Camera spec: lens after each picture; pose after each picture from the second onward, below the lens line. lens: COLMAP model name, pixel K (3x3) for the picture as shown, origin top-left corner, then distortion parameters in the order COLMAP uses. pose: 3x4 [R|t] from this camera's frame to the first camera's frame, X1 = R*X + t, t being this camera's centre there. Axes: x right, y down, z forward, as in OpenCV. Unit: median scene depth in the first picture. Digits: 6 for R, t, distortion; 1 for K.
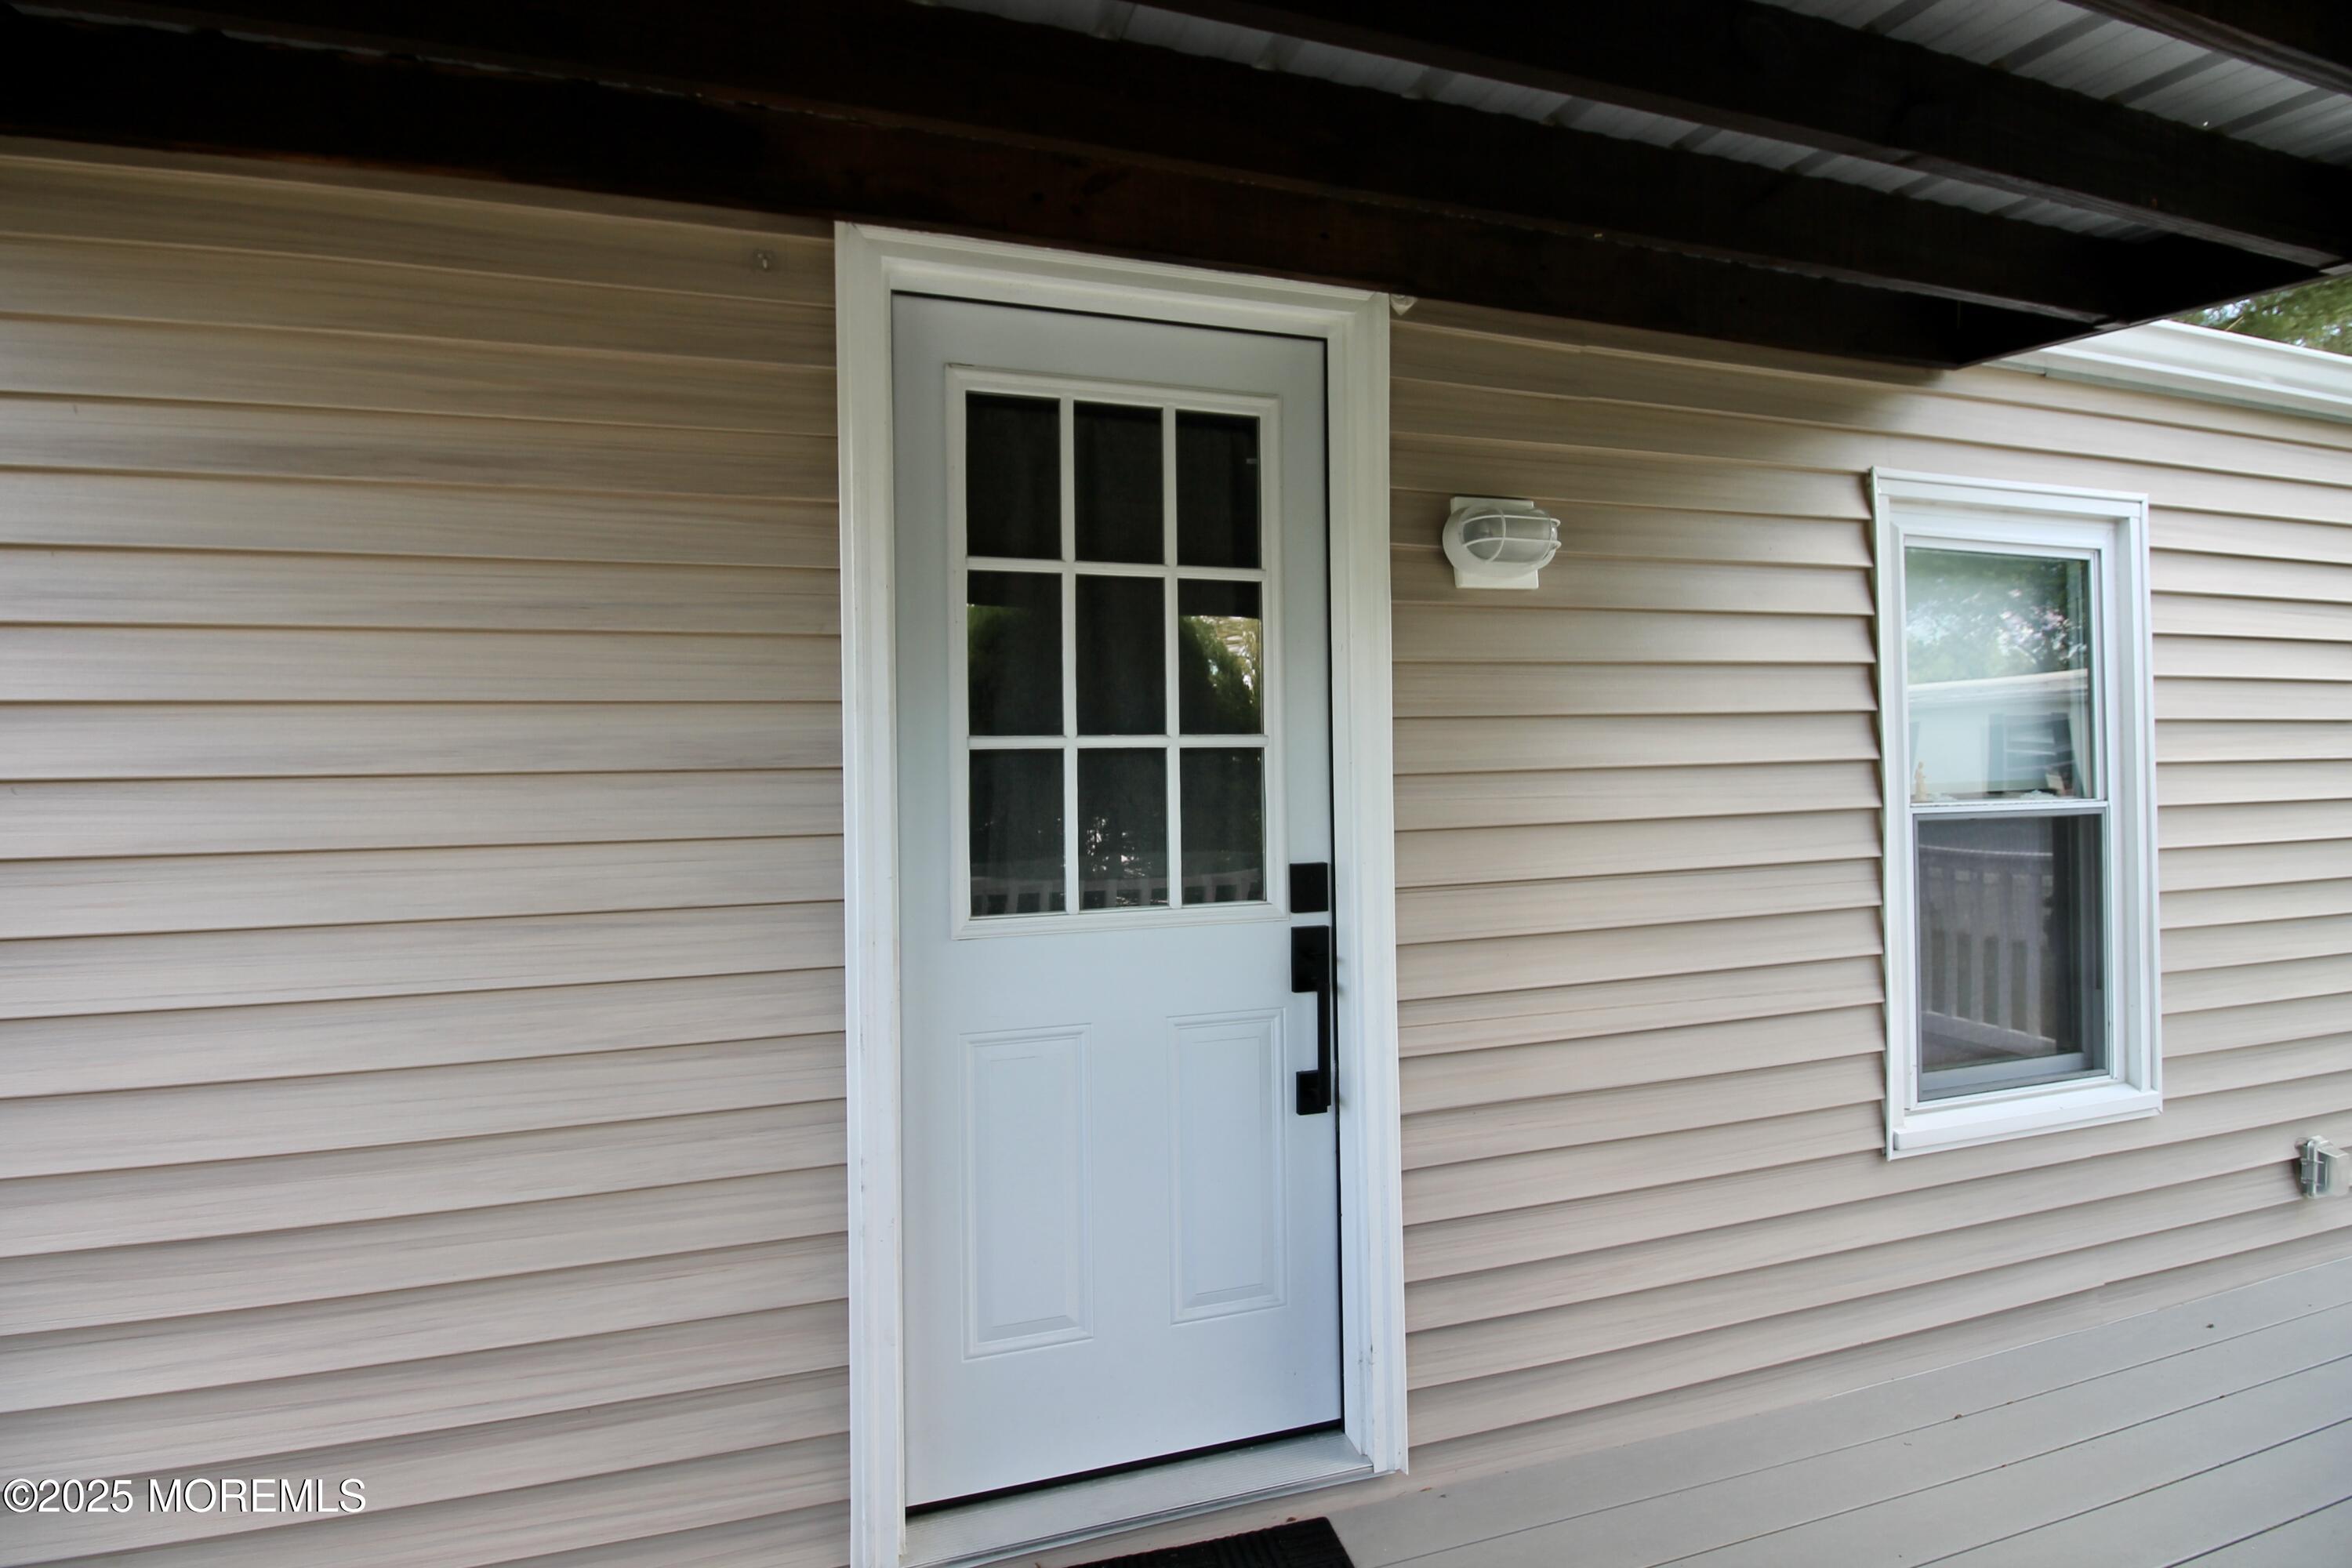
lens RADIAL K [[1098.7, 0, 1180.0], [0, 1098.7, 774.9], [0, 0, 1]] dist [-0.003054, -0.011582]
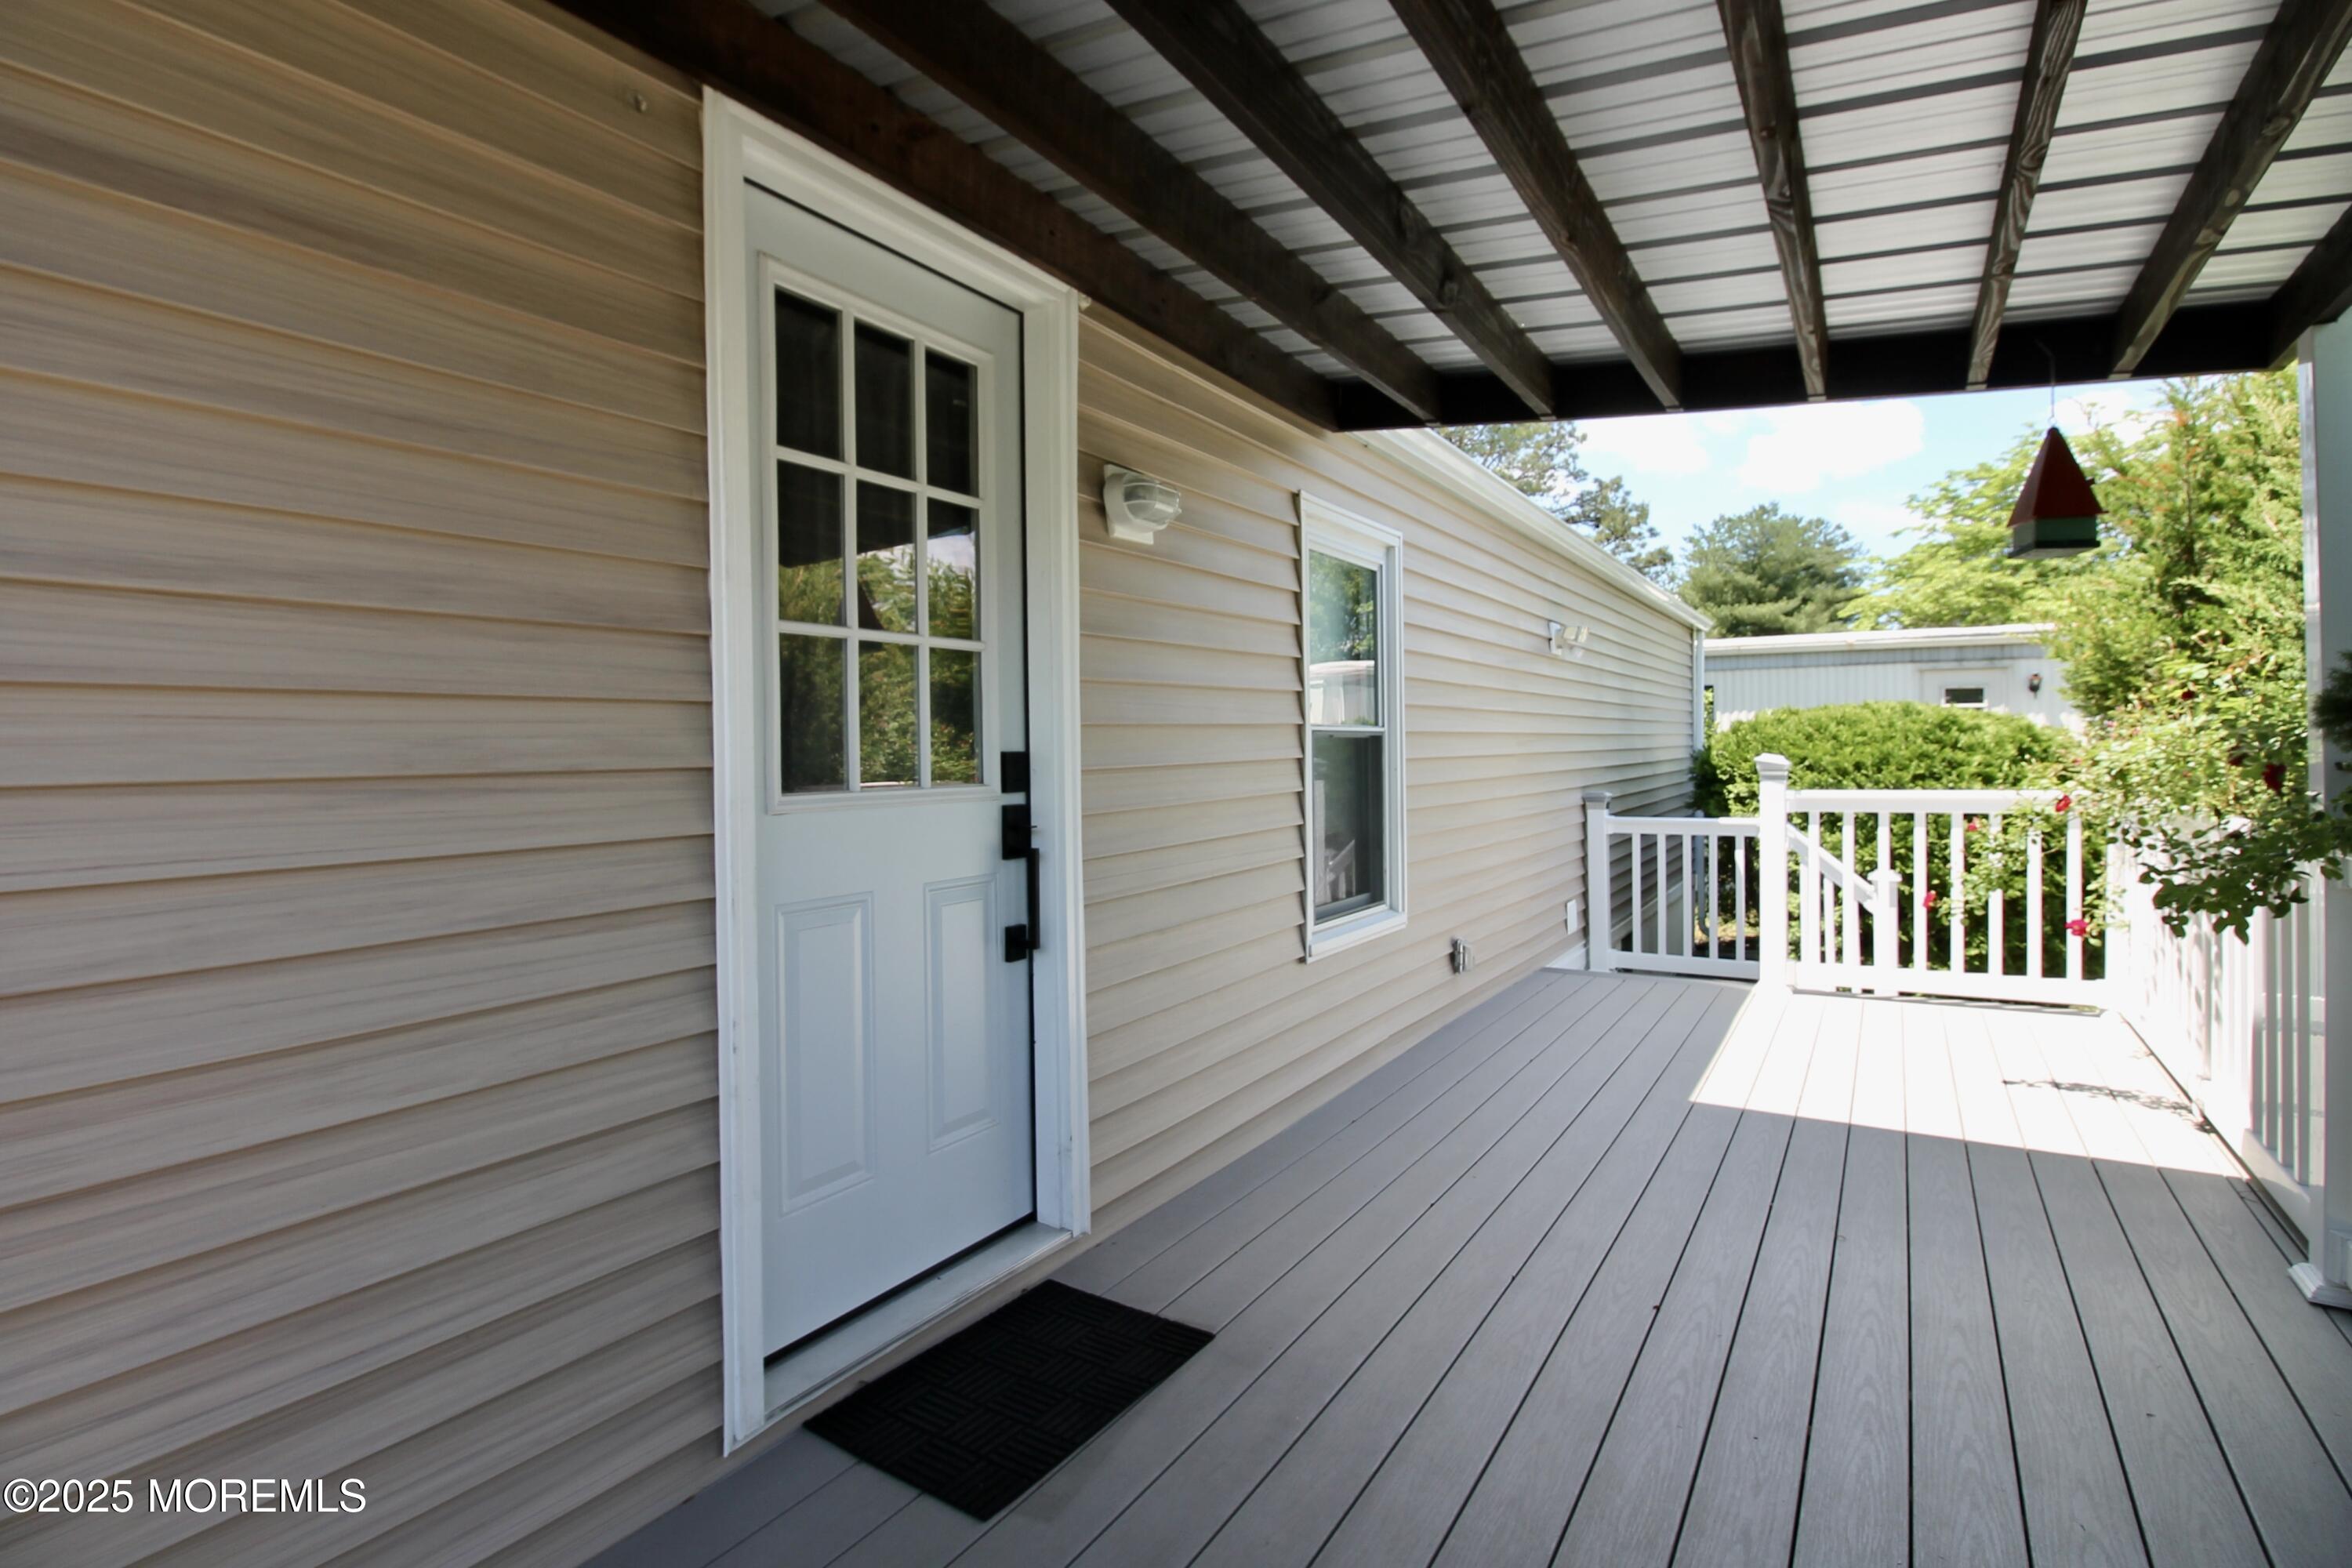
lens RADIAL K [[1098.7, 0, 1169.7], [0, 1098.7, 765.6], [0, 0, 1]] dist [-0.003054, -0.011582]
pose [[0.776302, -0.005652, 0.630335, -0.511880], [-0.001239, 0.999944, 0.010492, 0.084211], [-0.630360, -0.008926, 0.776252, -0.033986]]
